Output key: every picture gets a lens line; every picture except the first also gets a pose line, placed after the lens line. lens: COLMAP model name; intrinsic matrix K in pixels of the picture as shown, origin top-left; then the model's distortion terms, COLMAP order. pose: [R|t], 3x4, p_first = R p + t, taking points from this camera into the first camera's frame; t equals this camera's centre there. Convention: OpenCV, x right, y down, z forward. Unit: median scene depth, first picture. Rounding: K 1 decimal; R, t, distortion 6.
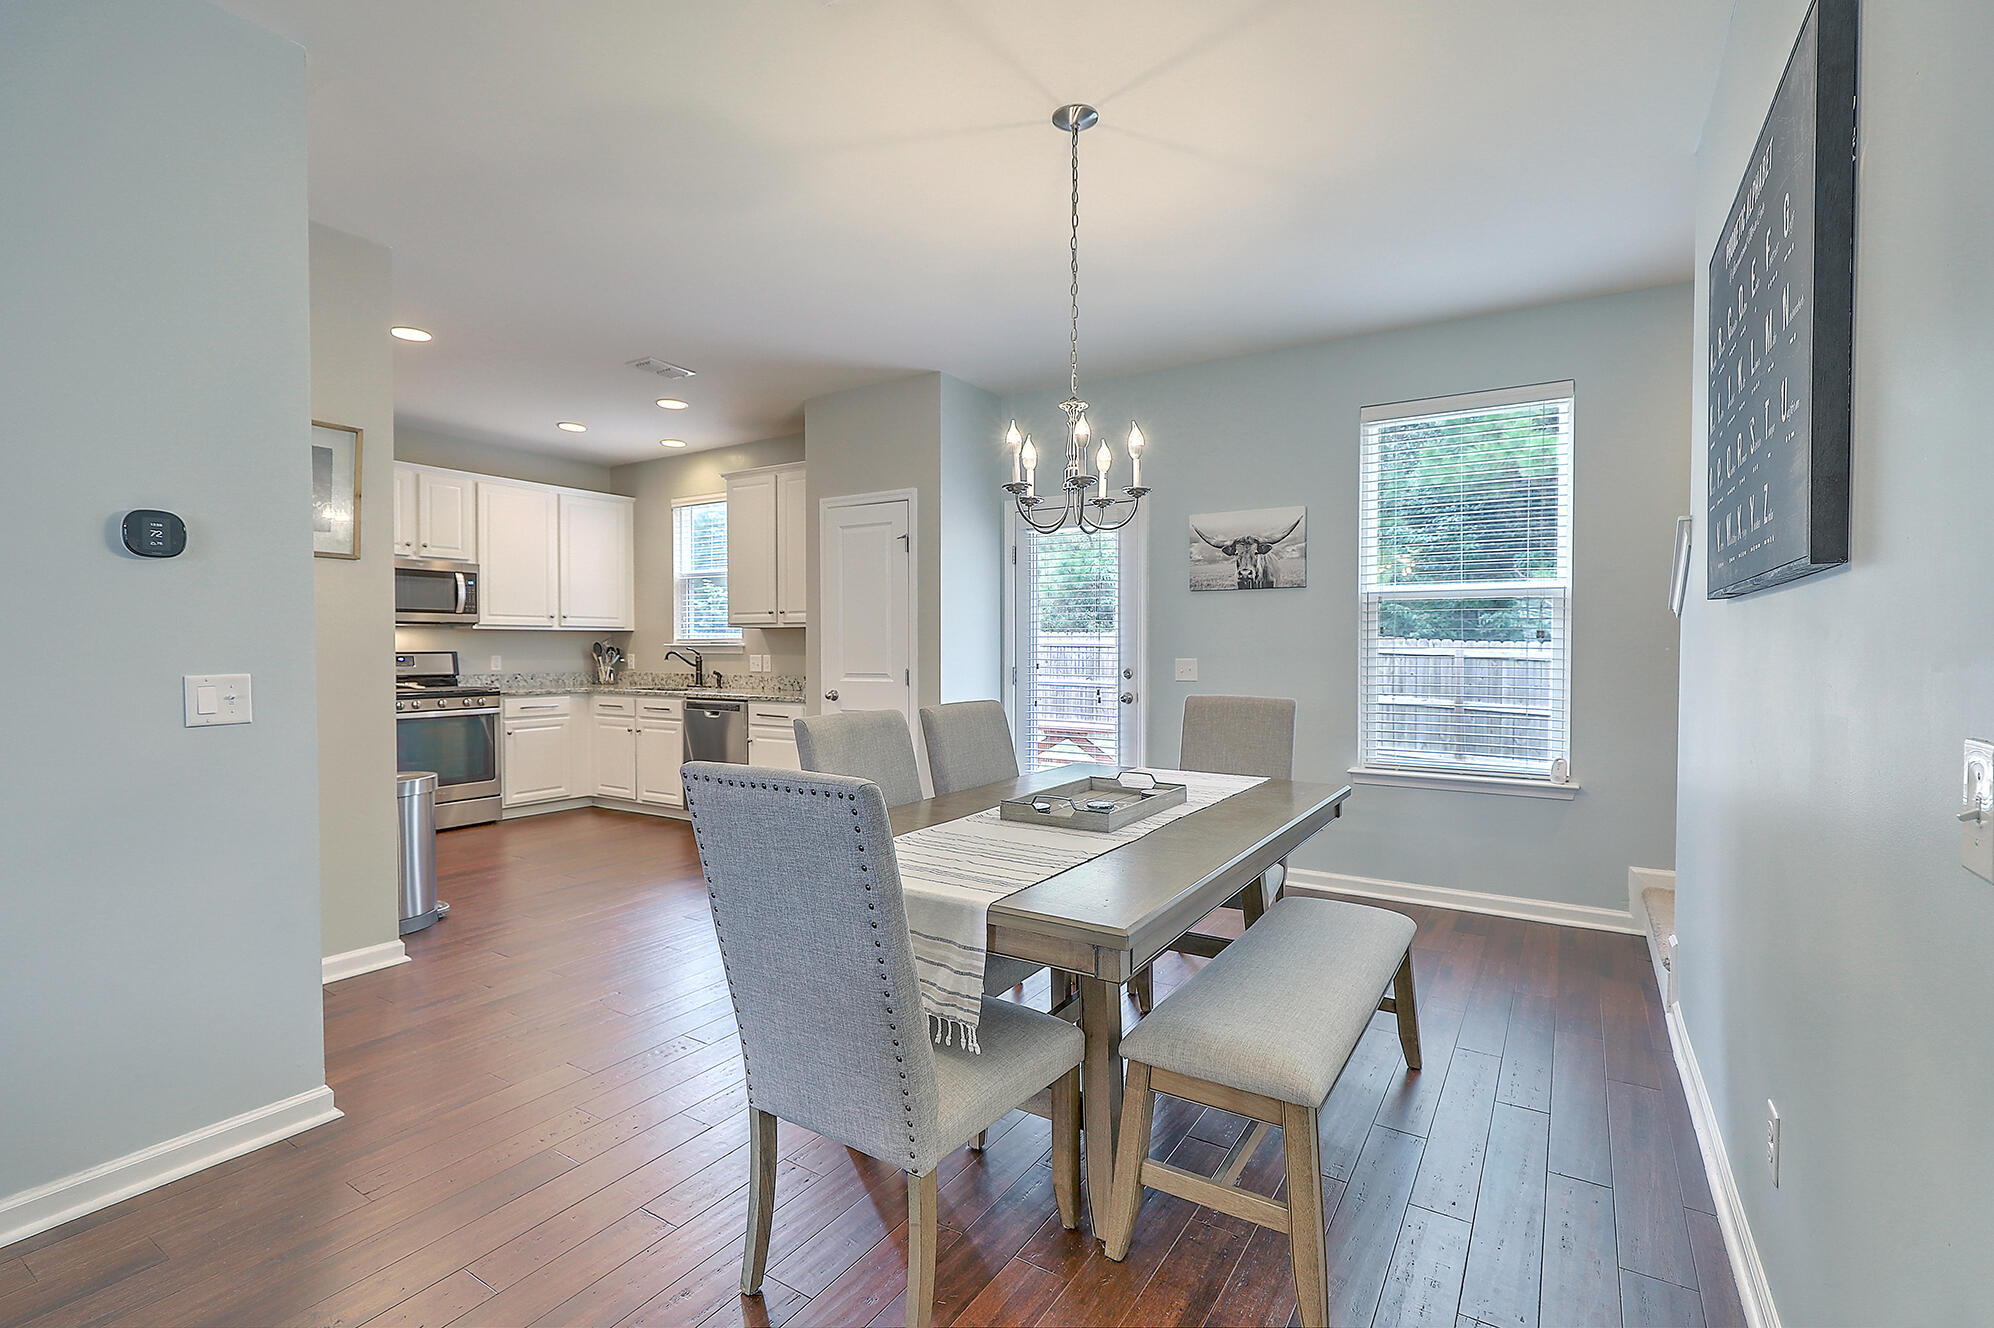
lens RADIAL K [[896.6, 0, 1003.7], [0, 896.6, 671.2], [0, 0, 1]] dist [-0.000639, -0.000007]
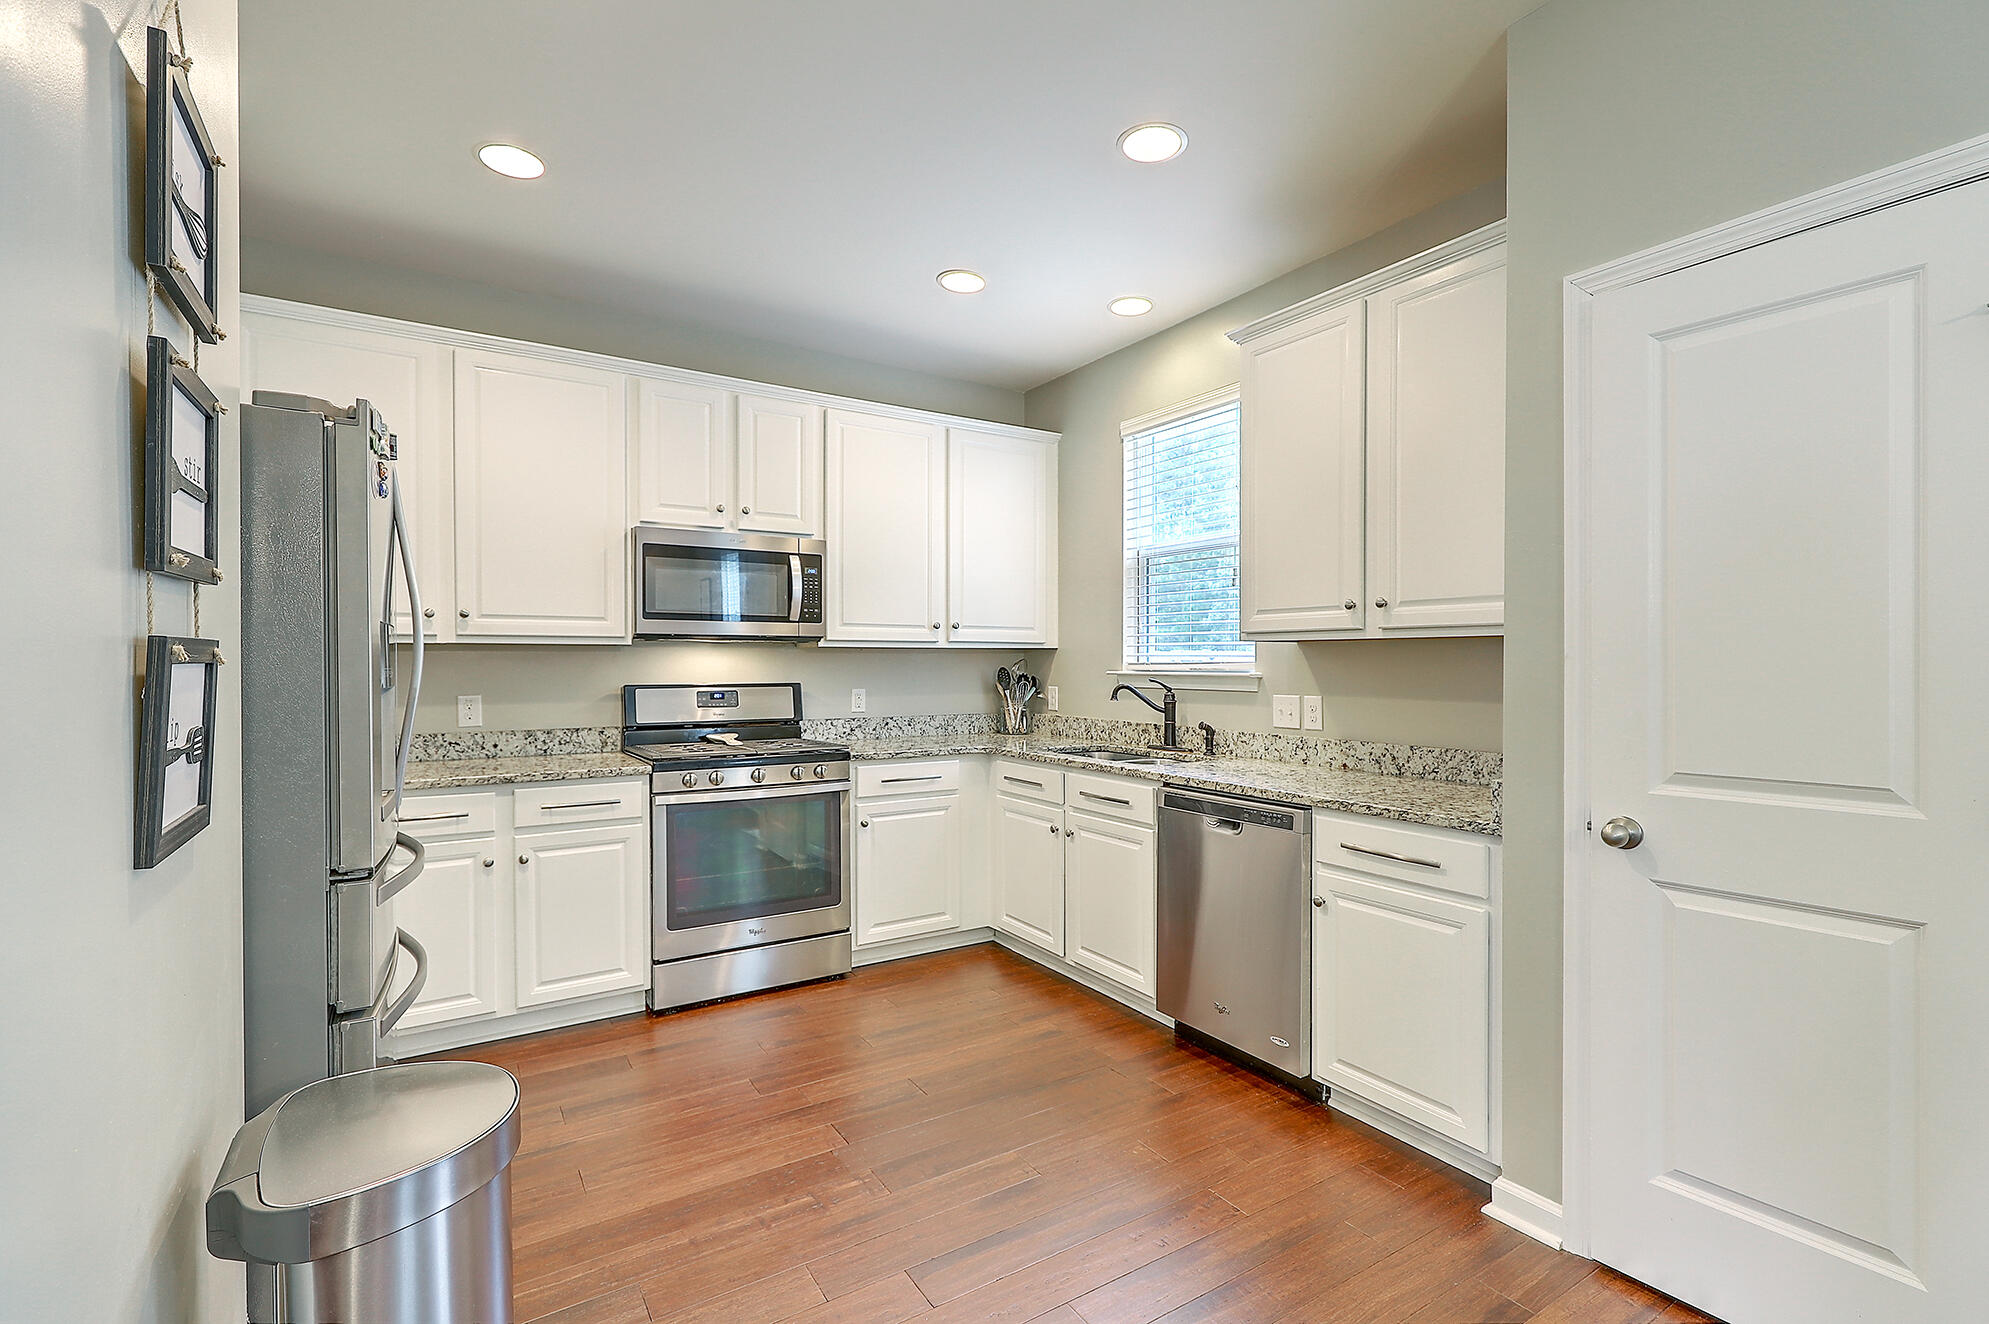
lens RADIAL K [[894.4, 0, 1001.2], [0, 894.4, 669.2], [0, 0, 1]] dist [-0.000639, -0.000007]
pose [[0.907183, 0.002465, -0.420729, -0.217173], [-0.010594, 0.999800, -0.016986, -0.022771], [0.420603, 0.019867, 0.907027, 0.489841]]
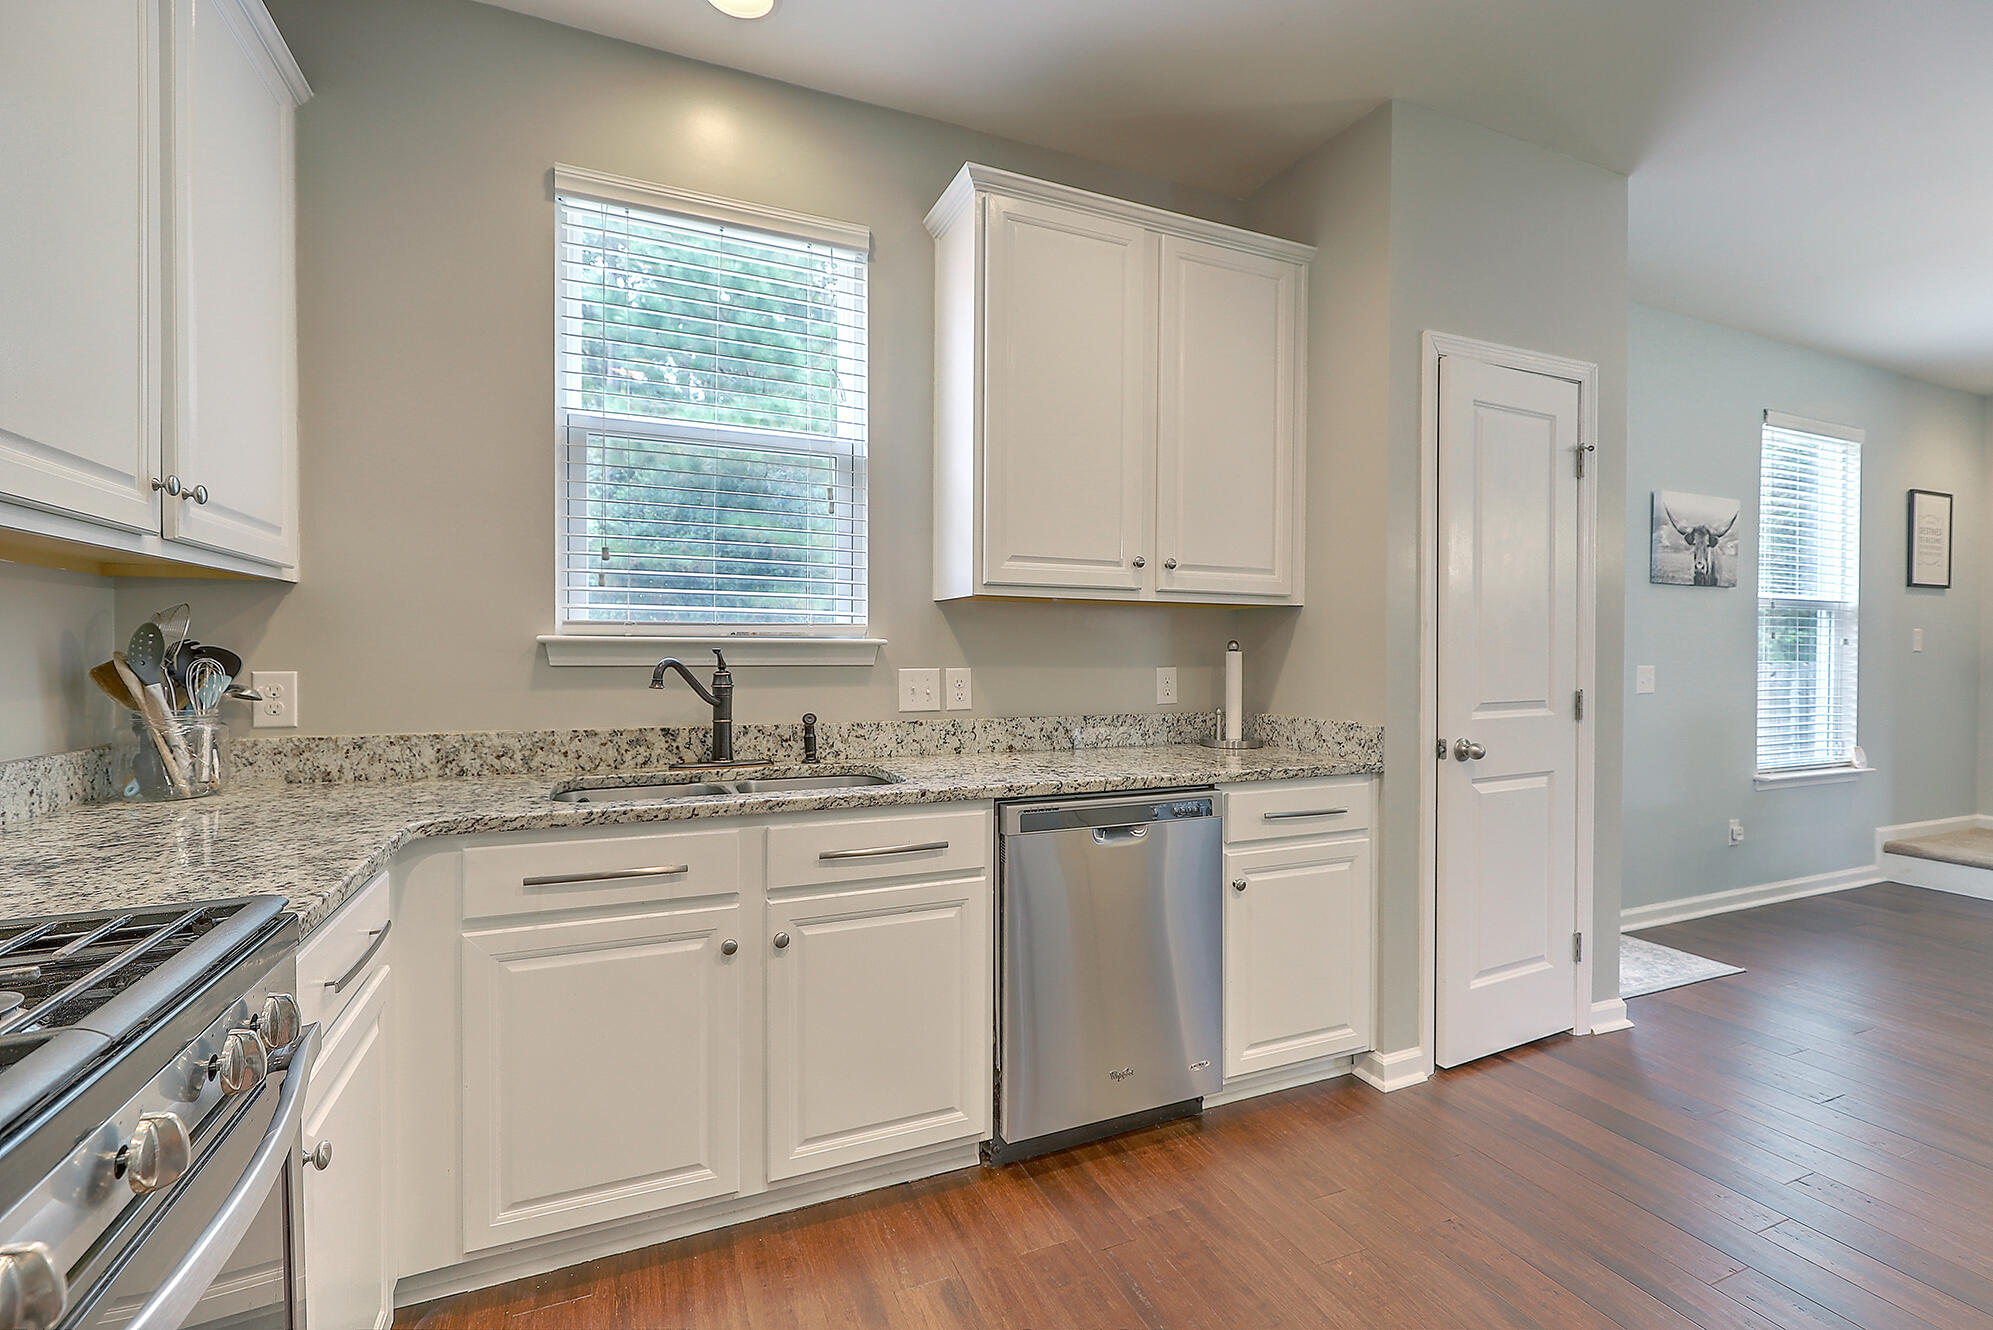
lens RADIAL K [[904.3, 0, 996.5], [0, 904.3, 665.0], [0, 0, 1]] dist [0.001165, -0.000164]
pose [[0.549847, -0.010126, 0.835204, -0.605109], [0.018355, 0.999832, 0.000038, -0.019200], [-0.835064, 0.015310, 0.549940, 0.782289]]
